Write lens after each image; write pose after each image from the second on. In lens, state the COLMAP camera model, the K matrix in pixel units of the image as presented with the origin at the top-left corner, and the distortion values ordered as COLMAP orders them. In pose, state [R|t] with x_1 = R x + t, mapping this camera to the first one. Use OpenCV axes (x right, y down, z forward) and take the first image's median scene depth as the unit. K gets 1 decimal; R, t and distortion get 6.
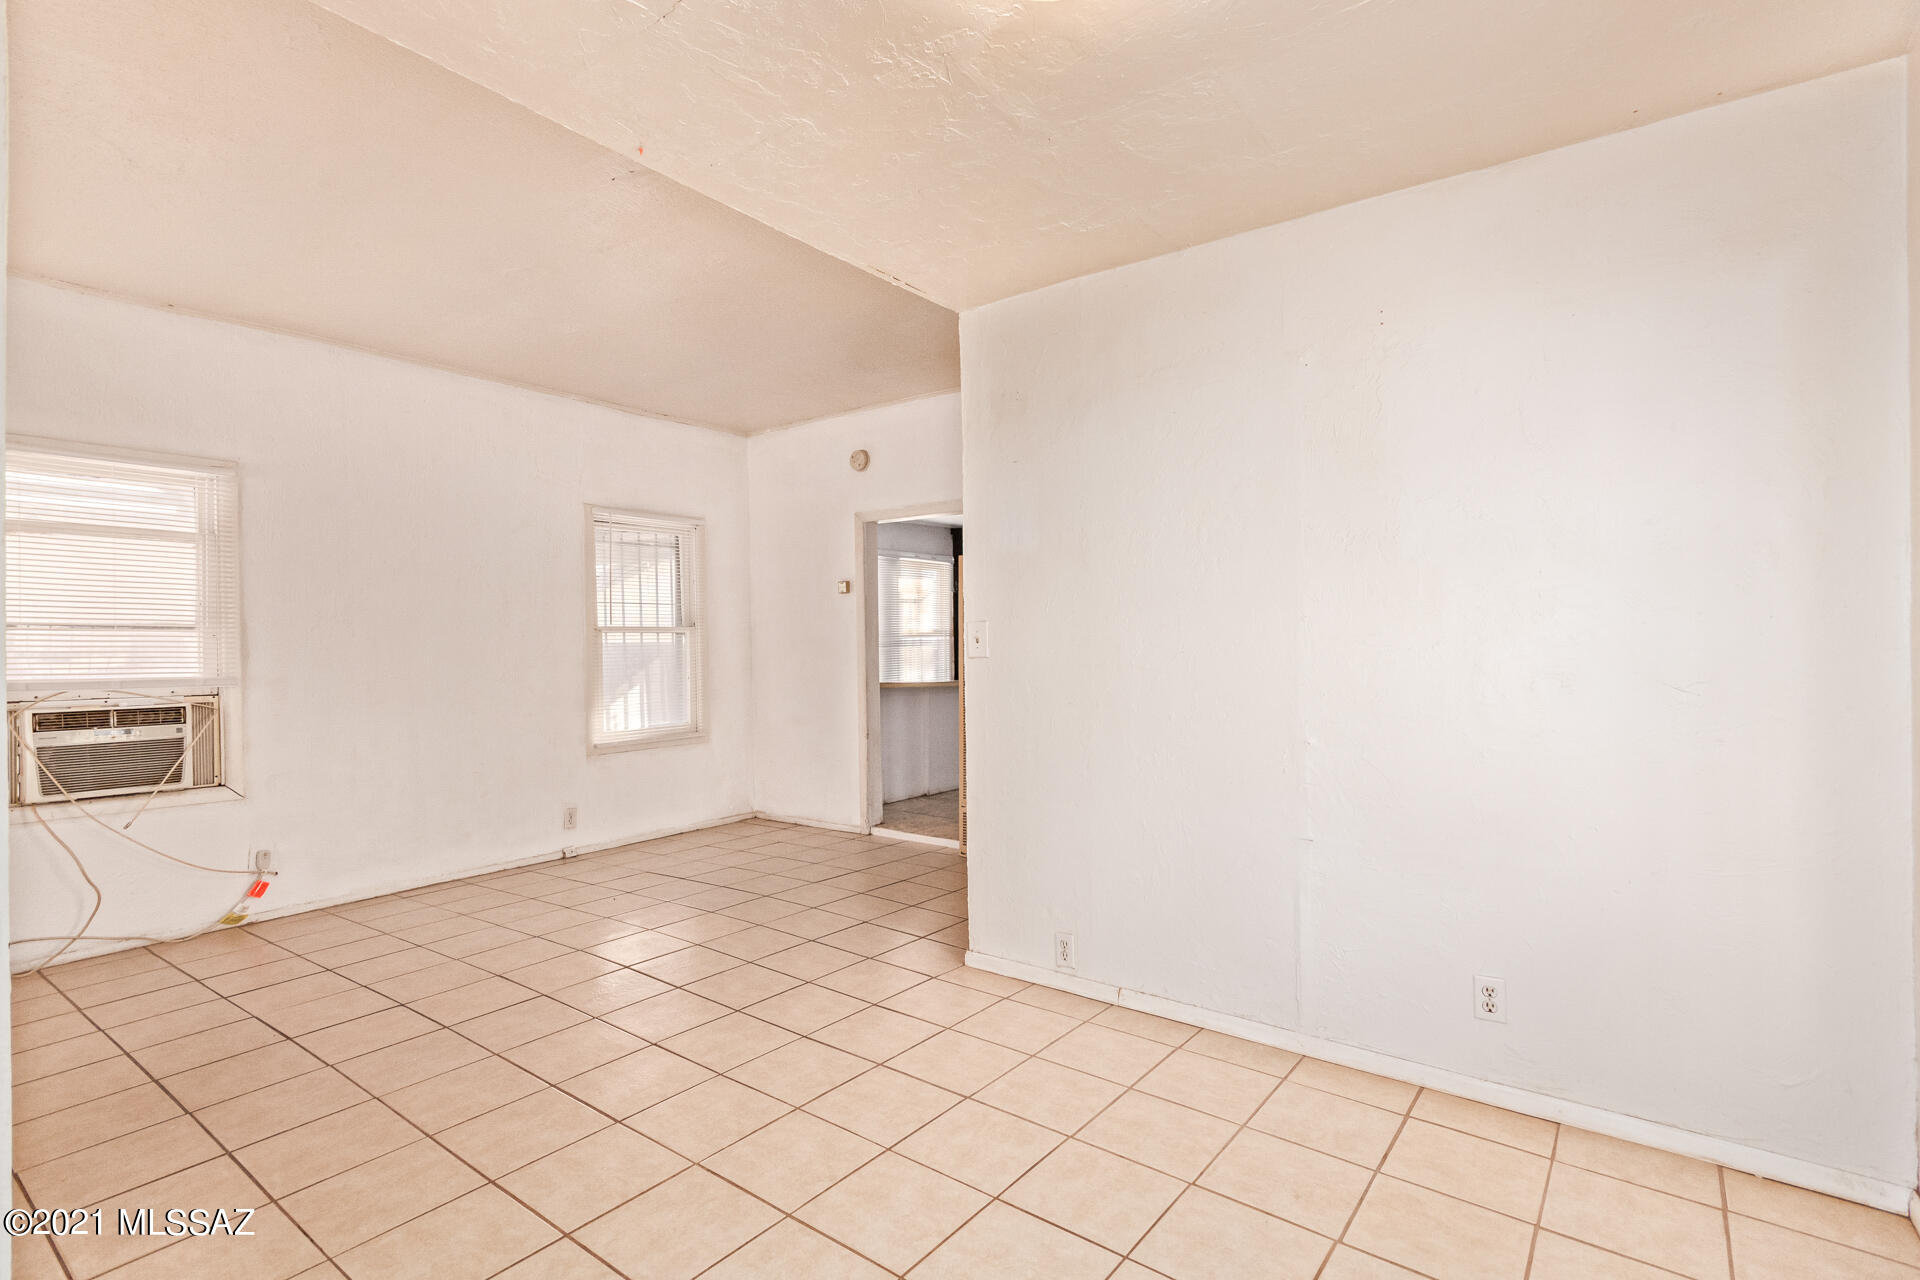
lens RADIAL K [[911.4, 0, 993.5], [0, 911.4, 644.2], [0, 0, 1]] dist [-0.001789, -0.000166]
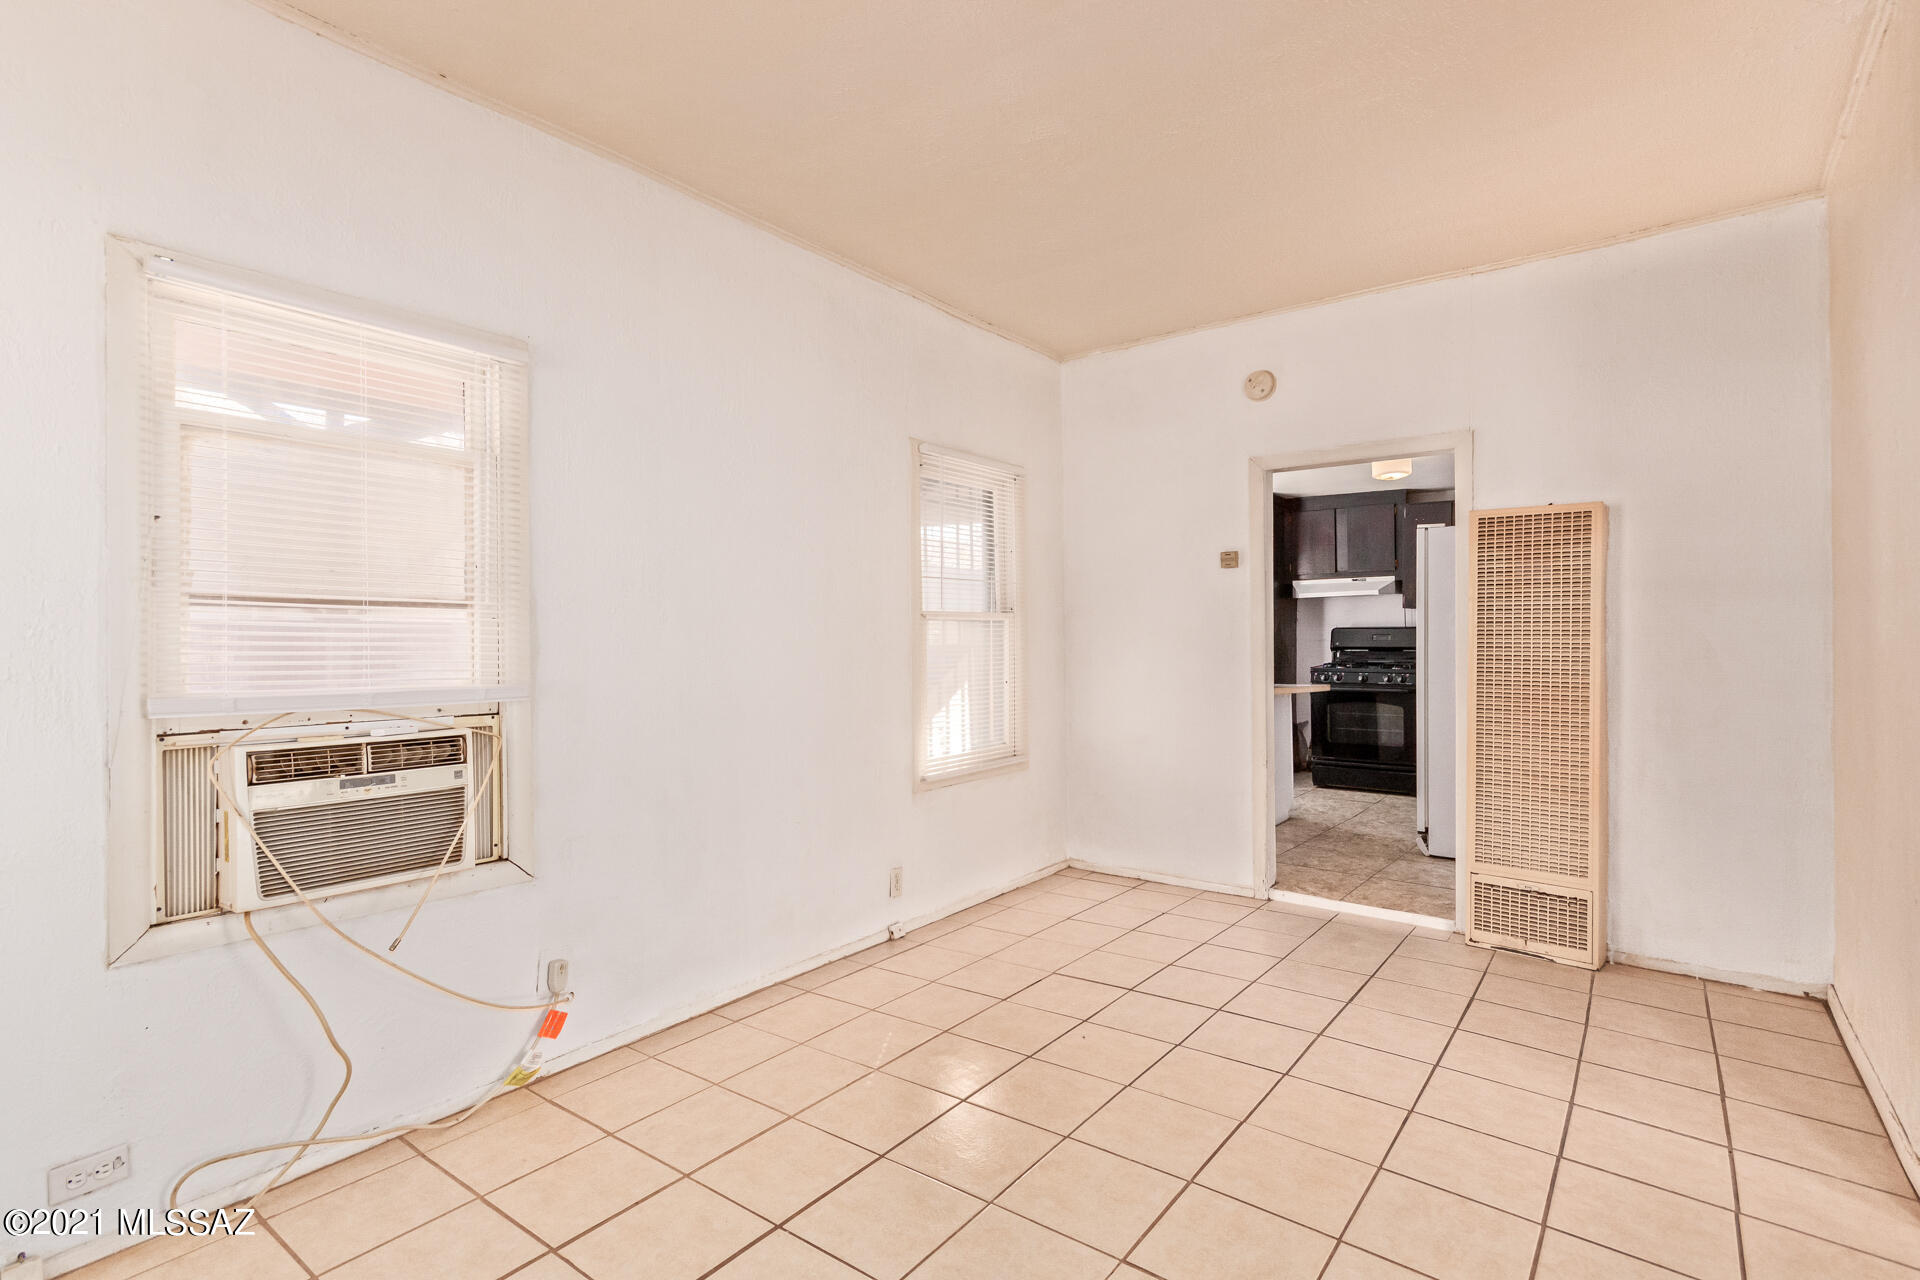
lens RADIAL K [[909.9, 0, 960.0], [0, 909.9, 640.0], [0, 0, 1]] dist [-0.000406, -0.000290]
pose [[0.999531, -0.000834, -0.030596, -0.536345], [0.000758, 0.999997, -0.002494, 0.007270], [0.030598, 0.002470, 0.999529, 0.403648]]
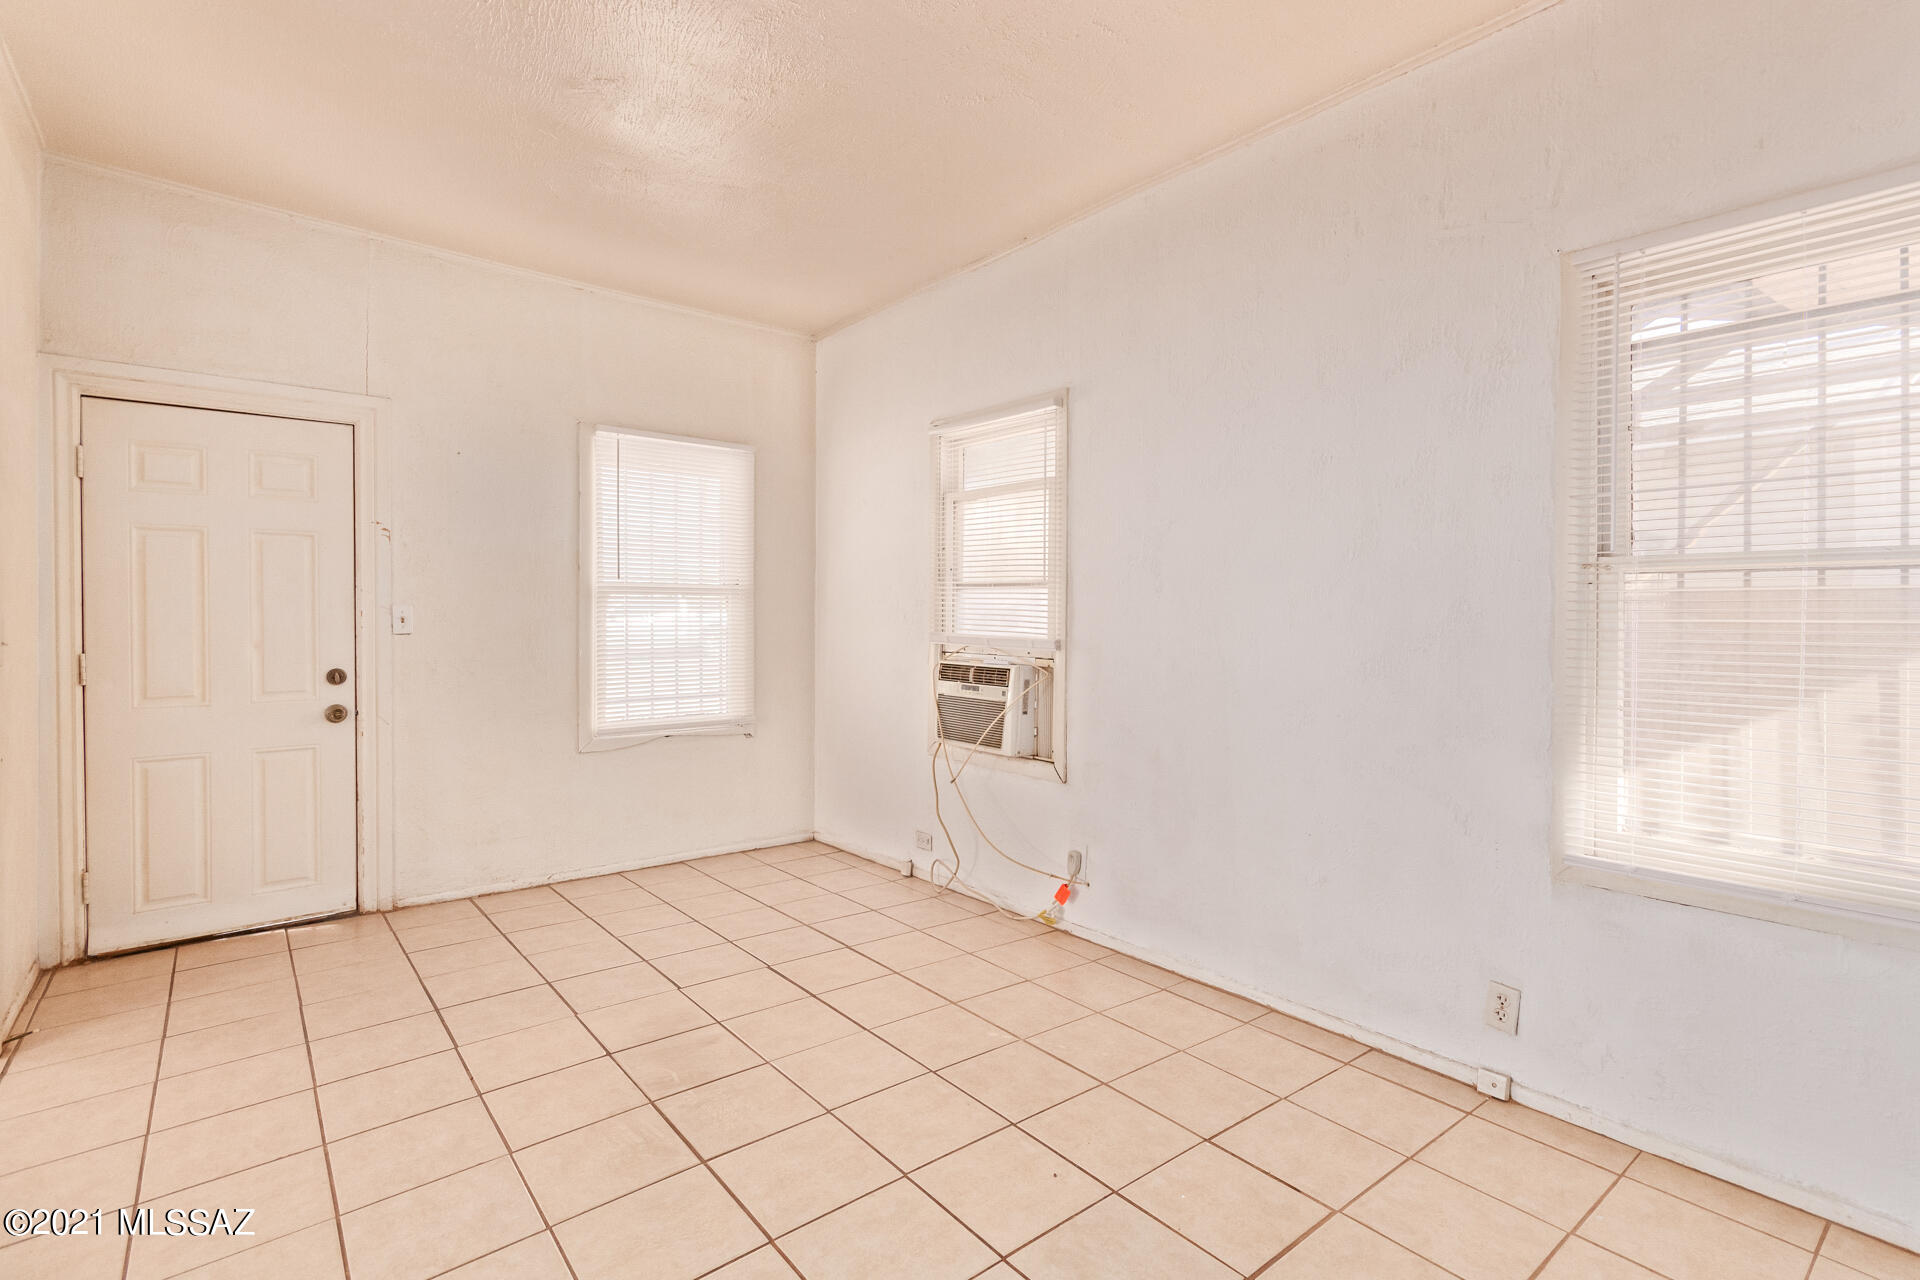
lens RADIAL K [[900.5, 0, 959.1], [0, 900.5, 603.0], [0, 0, 1]] dist [0.000640, 0.000031]
pose [[-0.256426, 0.004174, -0.966555, 0.015711], [0.002560, 0.999990, 0.003639, -0.002374], [0.966561, -0.001541, -0.256434, 1.175546]]
